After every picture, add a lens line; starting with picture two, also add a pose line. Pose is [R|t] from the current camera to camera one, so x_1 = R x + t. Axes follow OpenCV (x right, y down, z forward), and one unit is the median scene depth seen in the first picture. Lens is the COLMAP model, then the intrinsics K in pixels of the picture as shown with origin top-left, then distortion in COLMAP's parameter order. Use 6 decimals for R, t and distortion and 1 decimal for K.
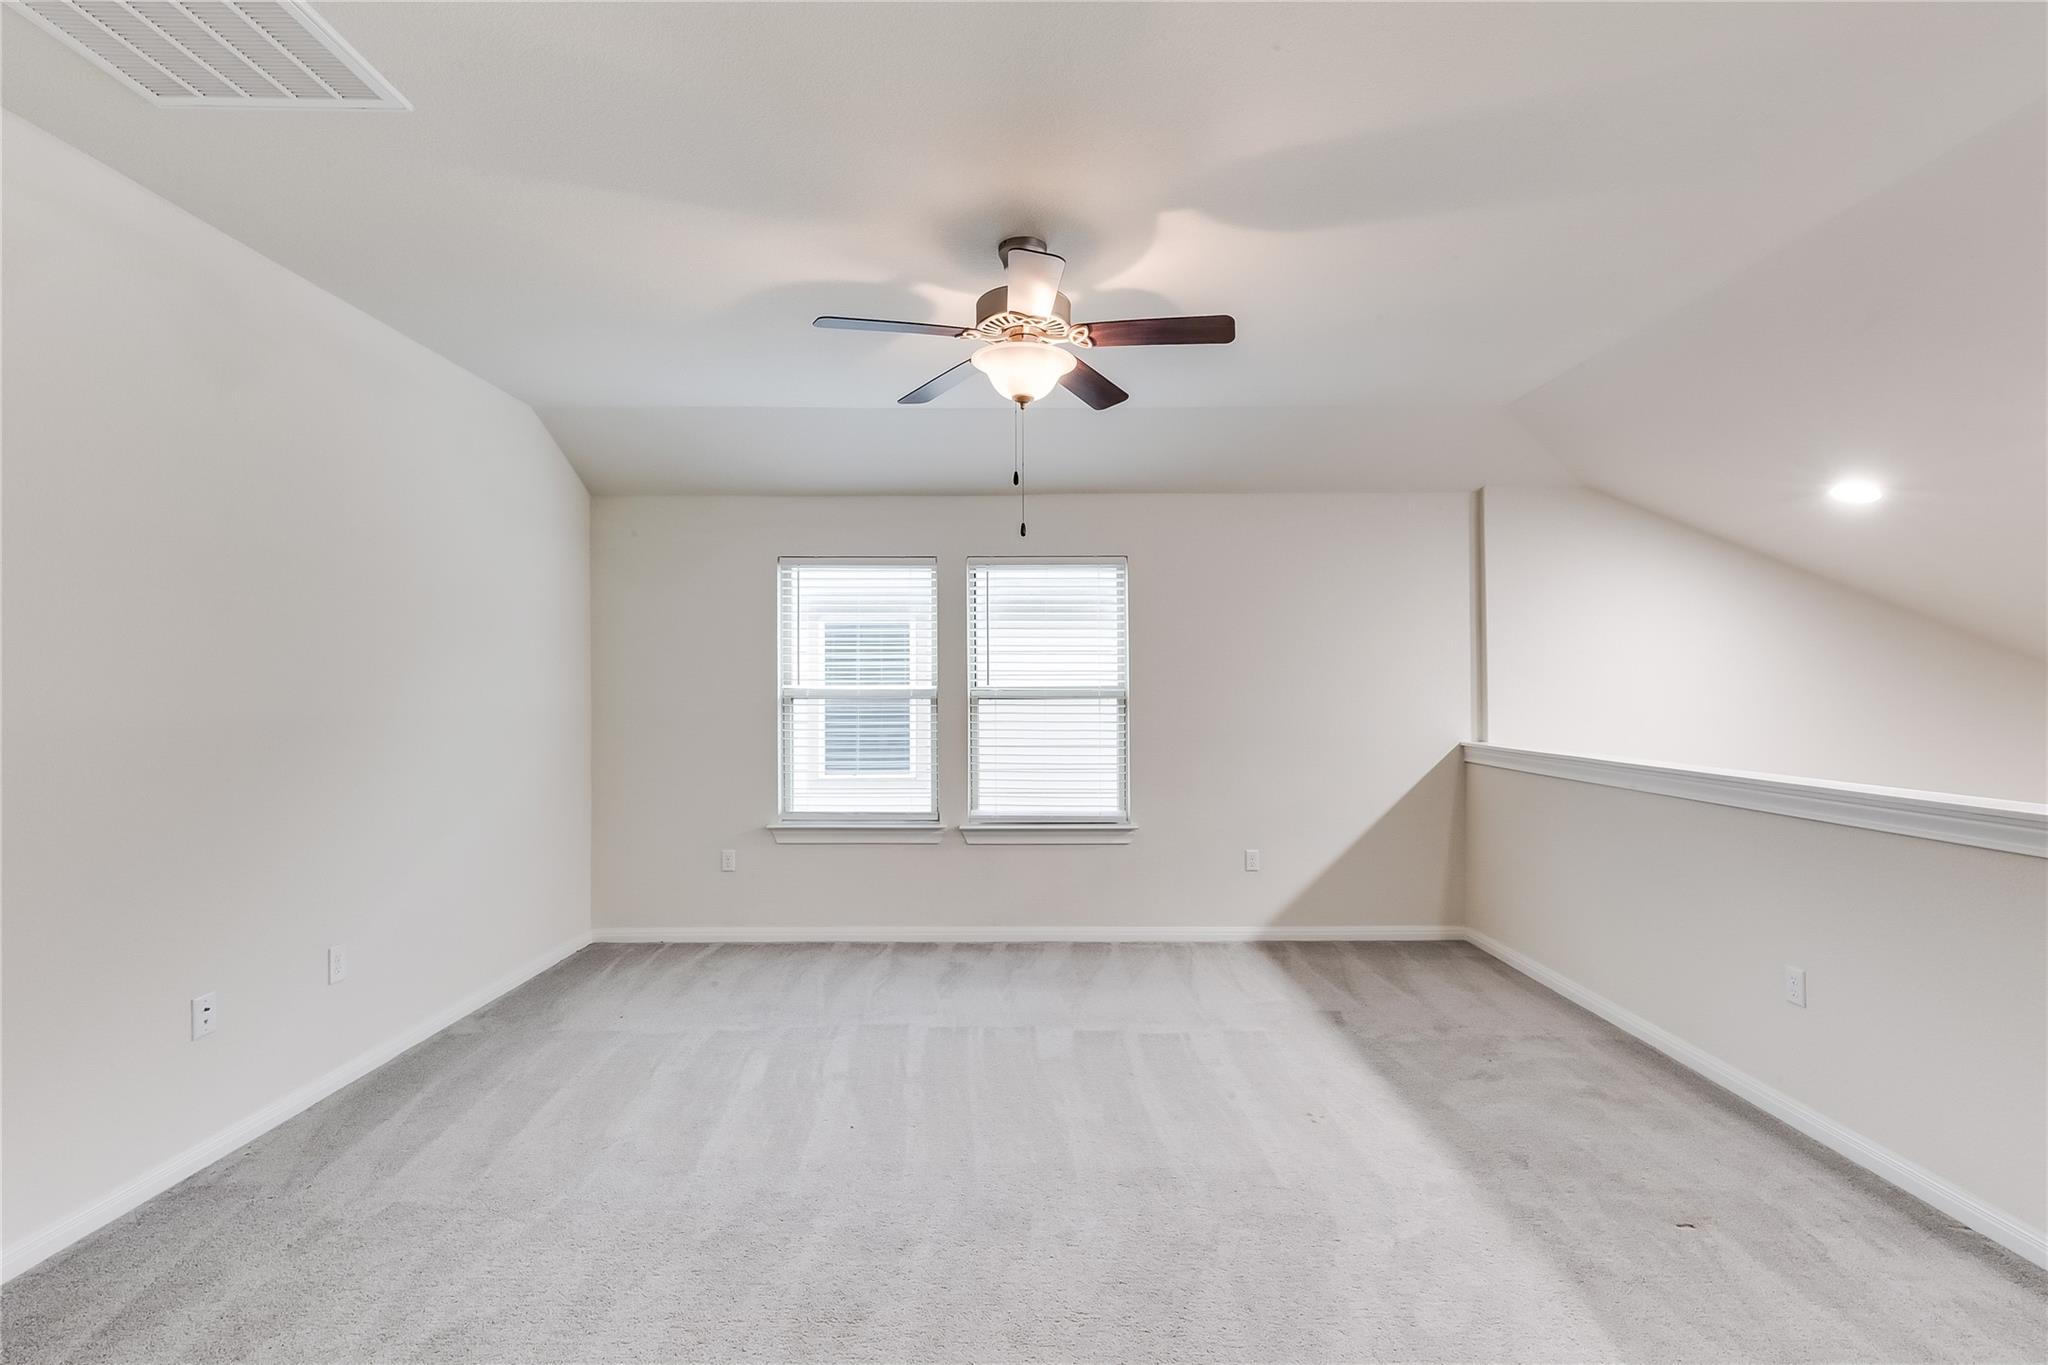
lens RADIAL K [[920.9, 0, 1026.9], [0, 920.9, 686.4], [0, 0, 1]] dist [0.007100, -0.001309]
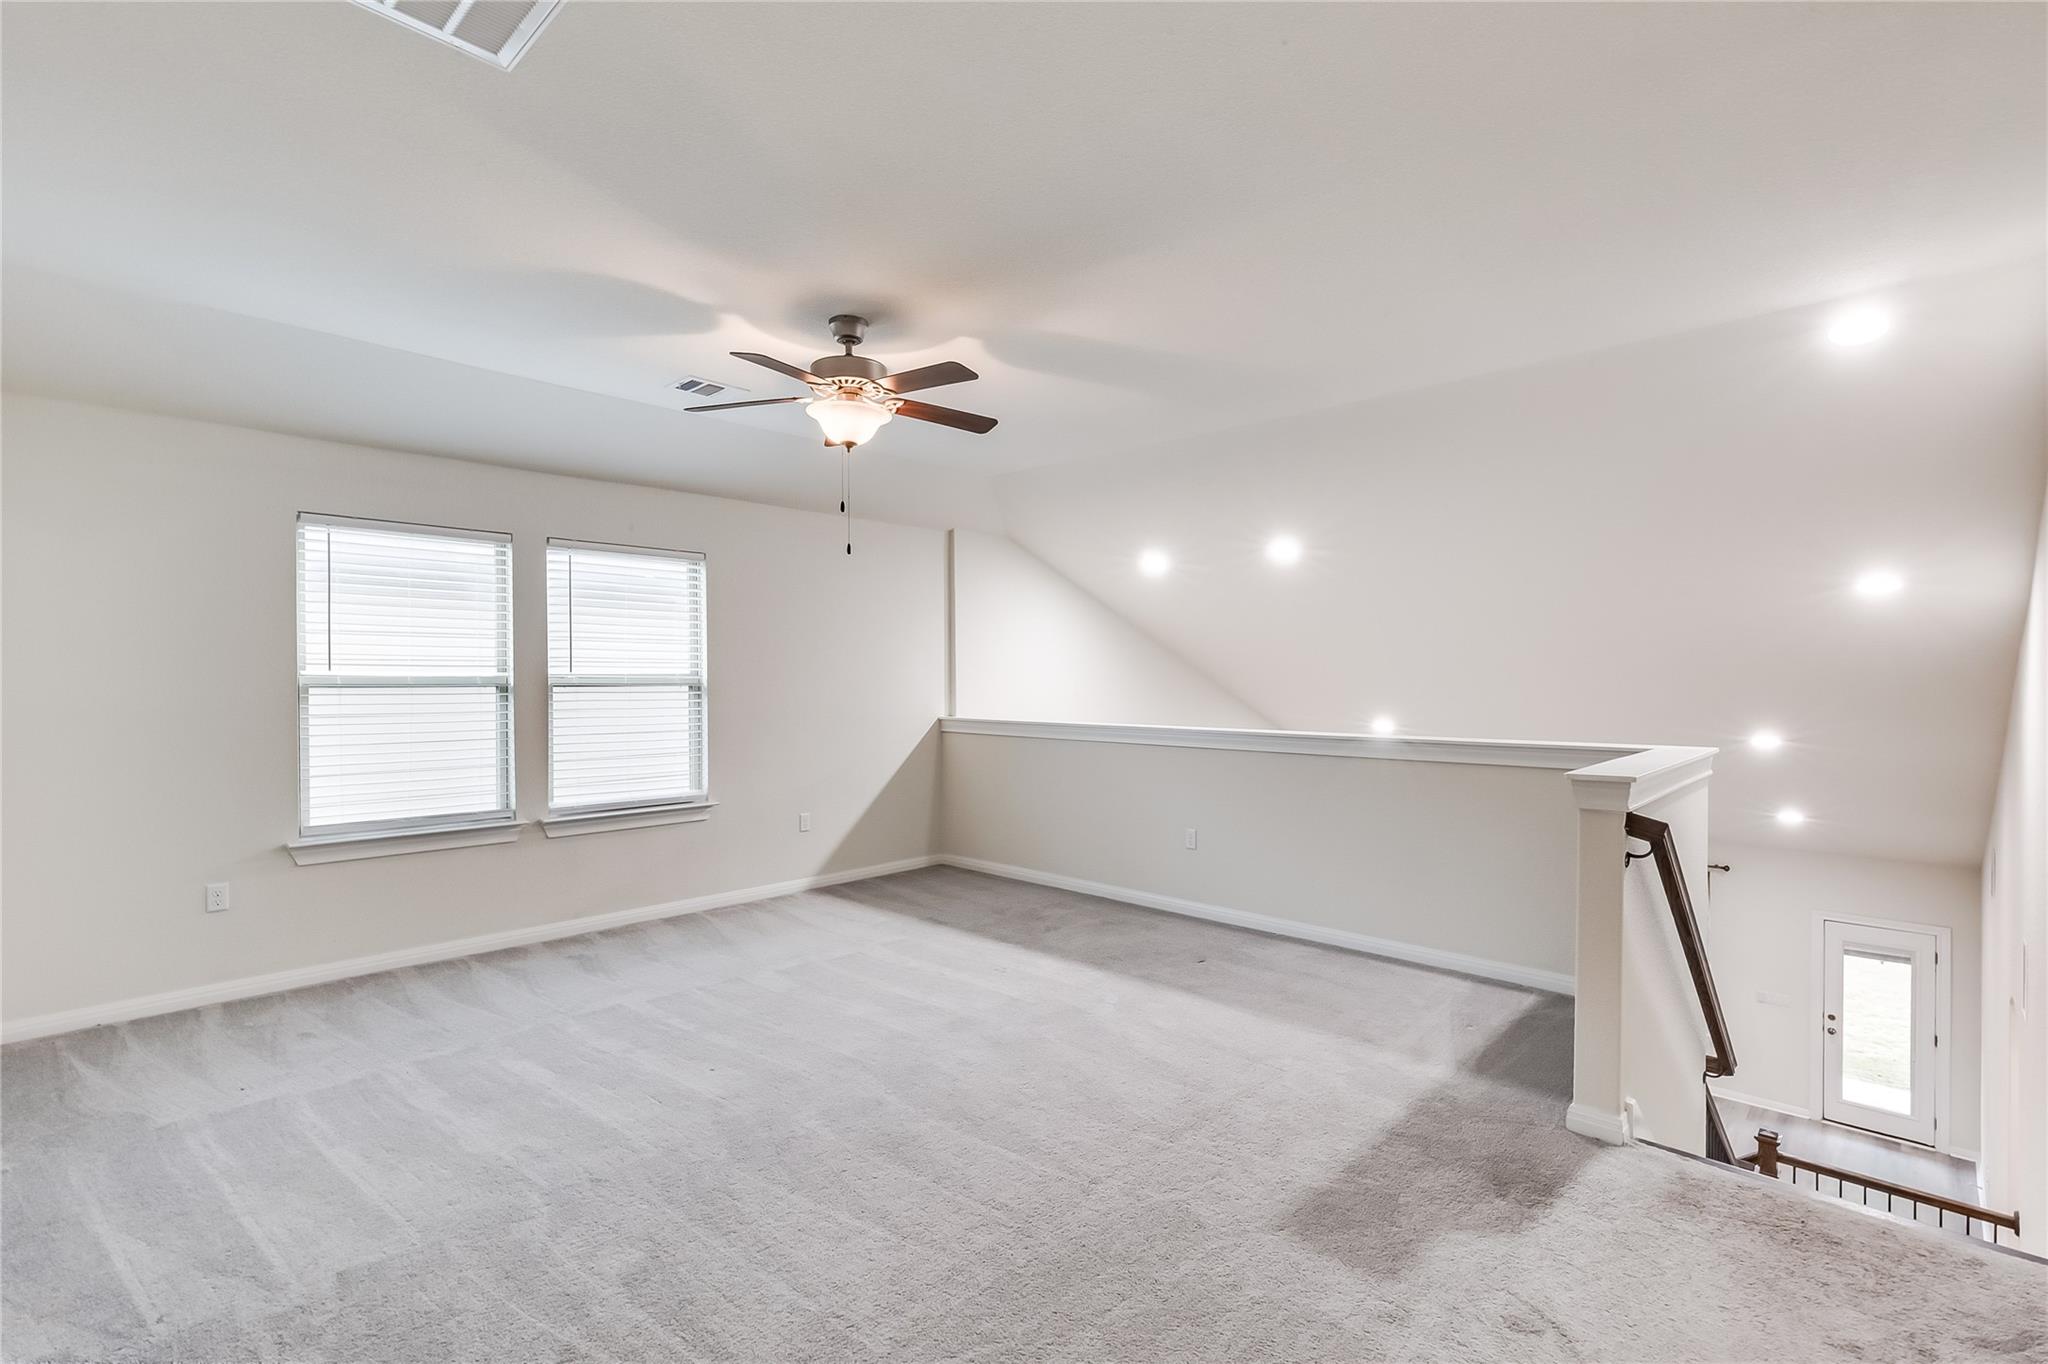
lens RADIAL K [[920.9, 0, 1026.9], [0, 920.9, 685.9], [0, 0, 1]] dist [0.007100, -0.001309]
pose [[0.698159, -0.004400, 0.715930, -0.402728], [-0.004759, 0.999931, 0.010786, 0.000278], [-0.715927, -0.010938, 0.698089, -0.024518]]
